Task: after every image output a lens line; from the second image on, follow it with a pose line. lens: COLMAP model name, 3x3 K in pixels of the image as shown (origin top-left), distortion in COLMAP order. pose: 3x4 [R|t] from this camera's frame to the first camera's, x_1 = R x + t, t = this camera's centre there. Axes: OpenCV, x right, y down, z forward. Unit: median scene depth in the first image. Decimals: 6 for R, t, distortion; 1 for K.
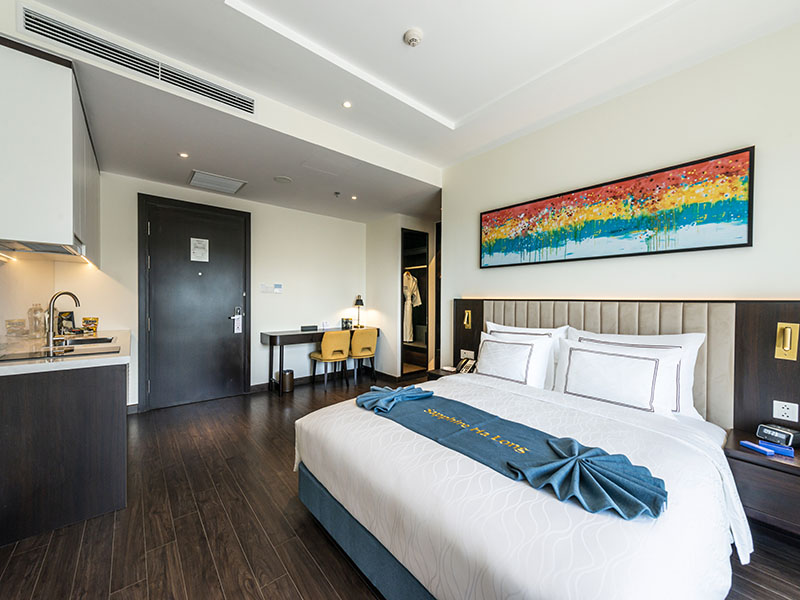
lens RADIAL K [[312.6, 0, 393.9], [0, 312.6, 308.4], [0, 0, 1]] dist [-0.003961, -0.000466]
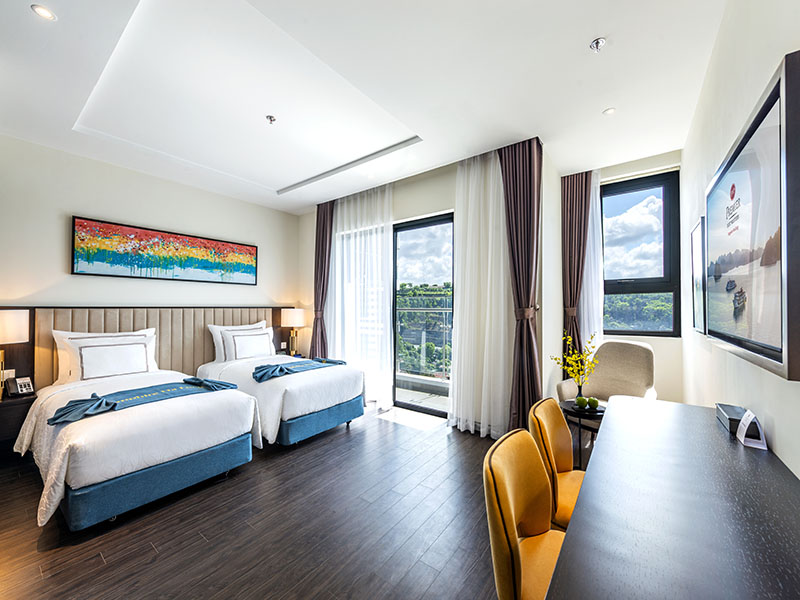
lens RADIAL K [[312.6, 0, 403.2], [0, 312.6, 300.7], [0, 0, 1]] dist [-0.003961, -0.000466]
pose [[-0.244125, 0.014627, 0.969633, -1.023906], [0.025418, 0.999639, -0.008680, -0.016947], [-0.969411, 0.022527, -0.244409, 0.310490]]
